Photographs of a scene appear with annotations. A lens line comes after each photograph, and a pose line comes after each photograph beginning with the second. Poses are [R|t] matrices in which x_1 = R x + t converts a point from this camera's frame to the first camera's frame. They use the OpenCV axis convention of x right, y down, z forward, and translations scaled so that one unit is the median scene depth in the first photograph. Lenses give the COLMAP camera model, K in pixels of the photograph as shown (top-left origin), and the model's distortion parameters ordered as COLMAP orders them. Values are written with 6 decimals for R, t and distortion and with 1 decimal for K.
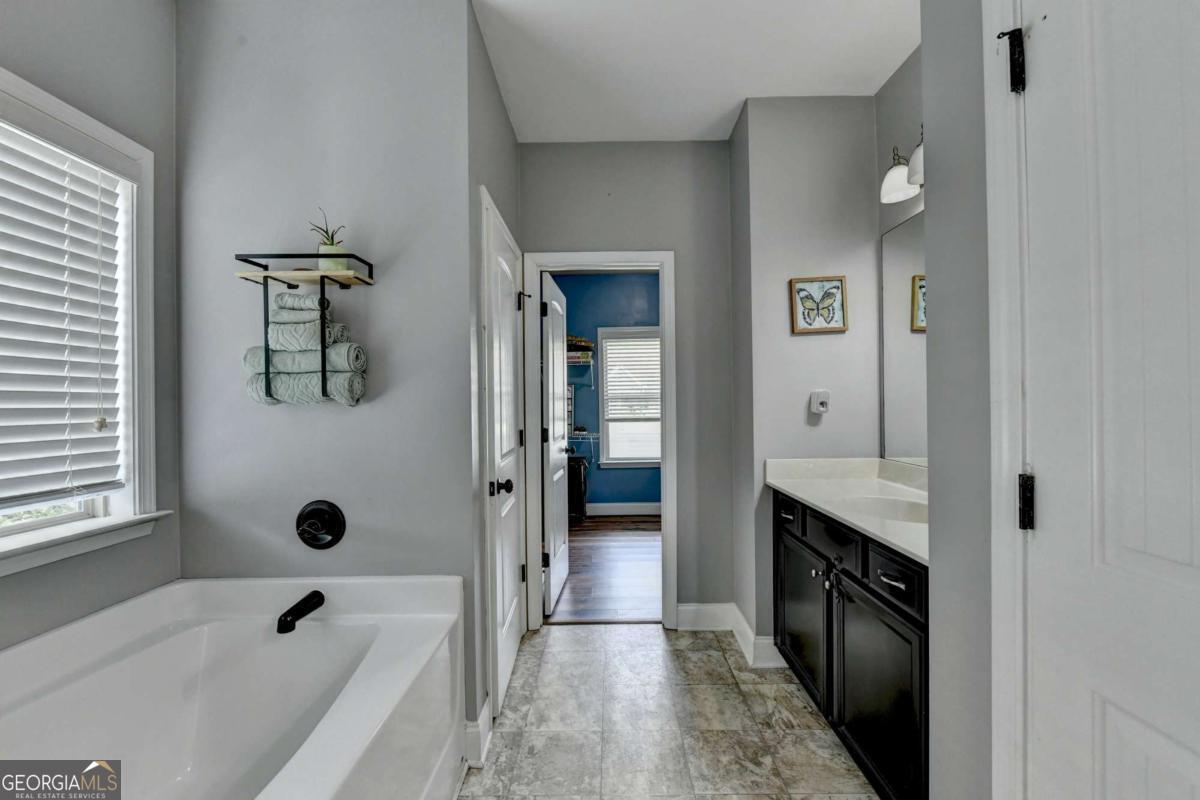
lens RADIAL K [[484.0, 0, 600.0], [0, 484.0, 400.0], [0, 0, 1]] dist [-0.009349, -0.000186]
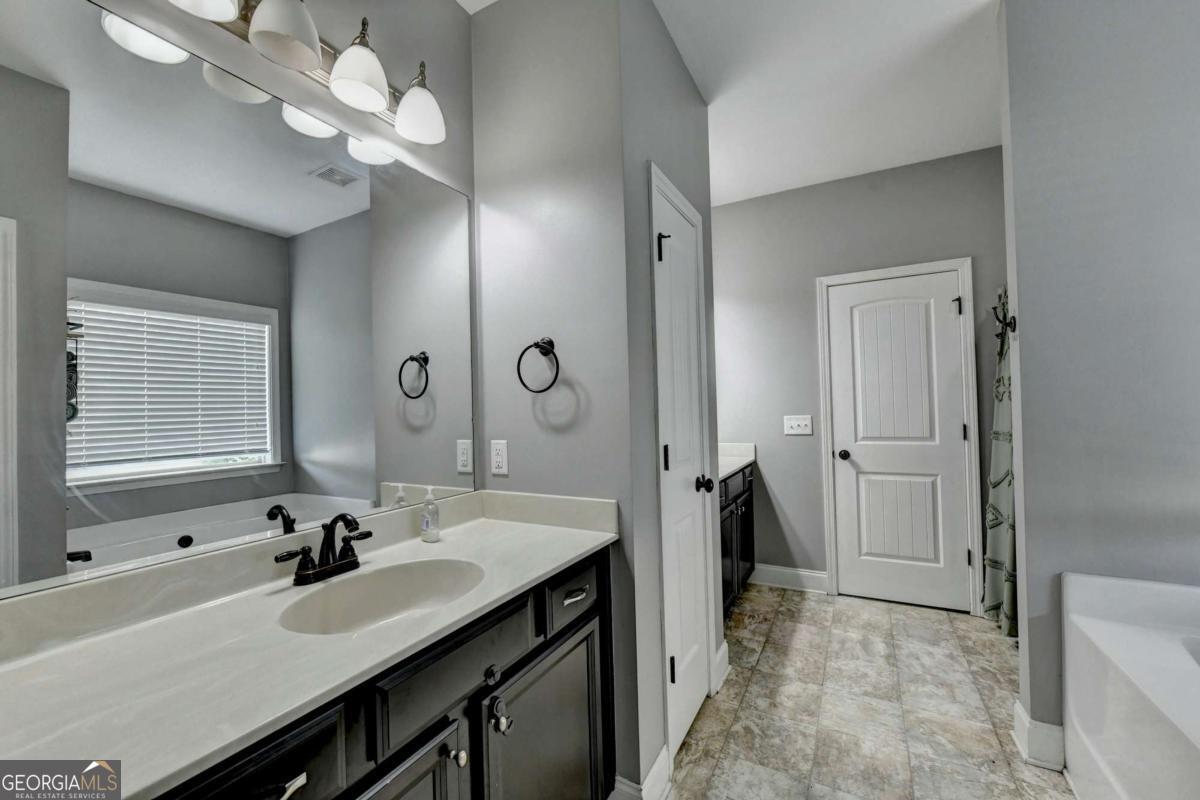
lens RADIAL K [[484.0, 0, 600.0], [0, 484.0, 400.0], [0, 0, 1]] dist [-0.009349, -0.000186]
pose [[-0.884741, 0.042464, 0.464145, 0.074623], [0.037075, 0.999097, -0.020735, 0.000088], [-0.464606, -0.001137, -0.885517, 2.465664]]
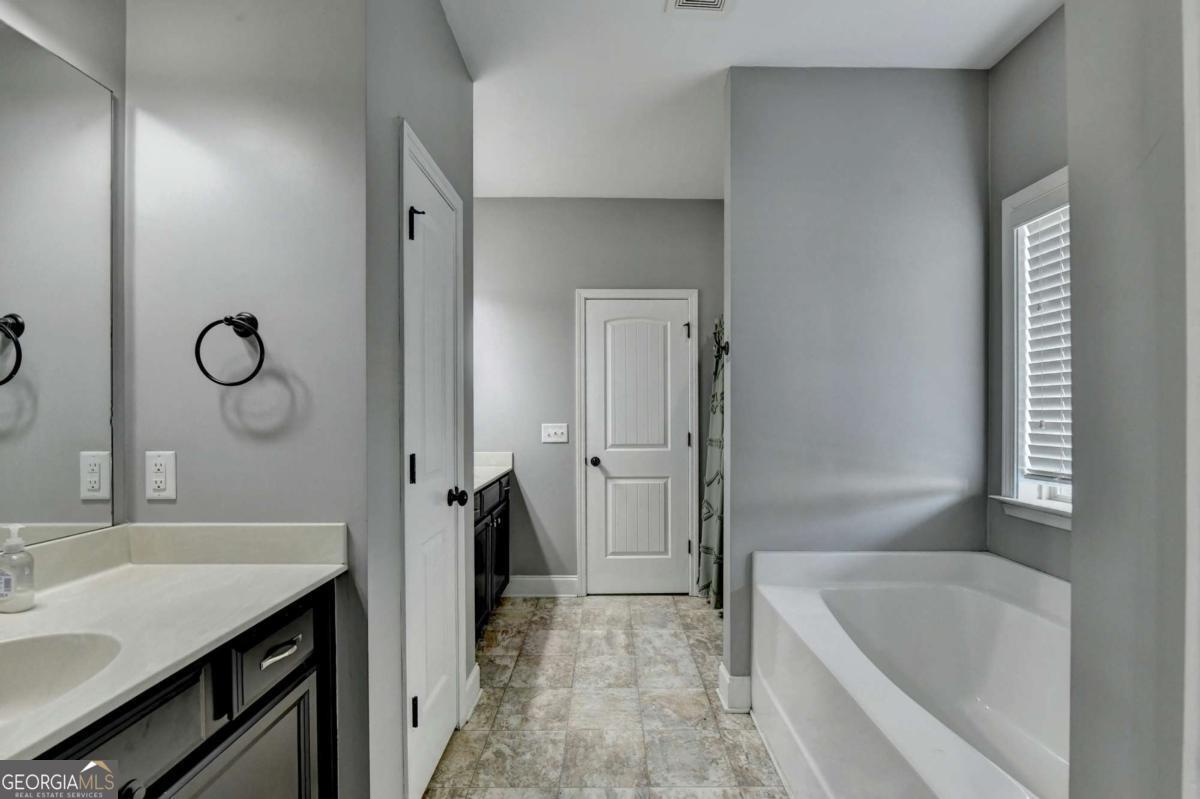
lens RADIAL K [[502.2, 0, 615.5], [0, 502.2, 413.4], [0, 0, 1]] dist [-0.009921, 0.000112]
pose [[-0.999498, 0.015292, -0.027752, 0.083973], [0.015229, 0.999881, 0.002478, 0.007701], [0.027786, 0.002054, -0.999612, 2.422354]]
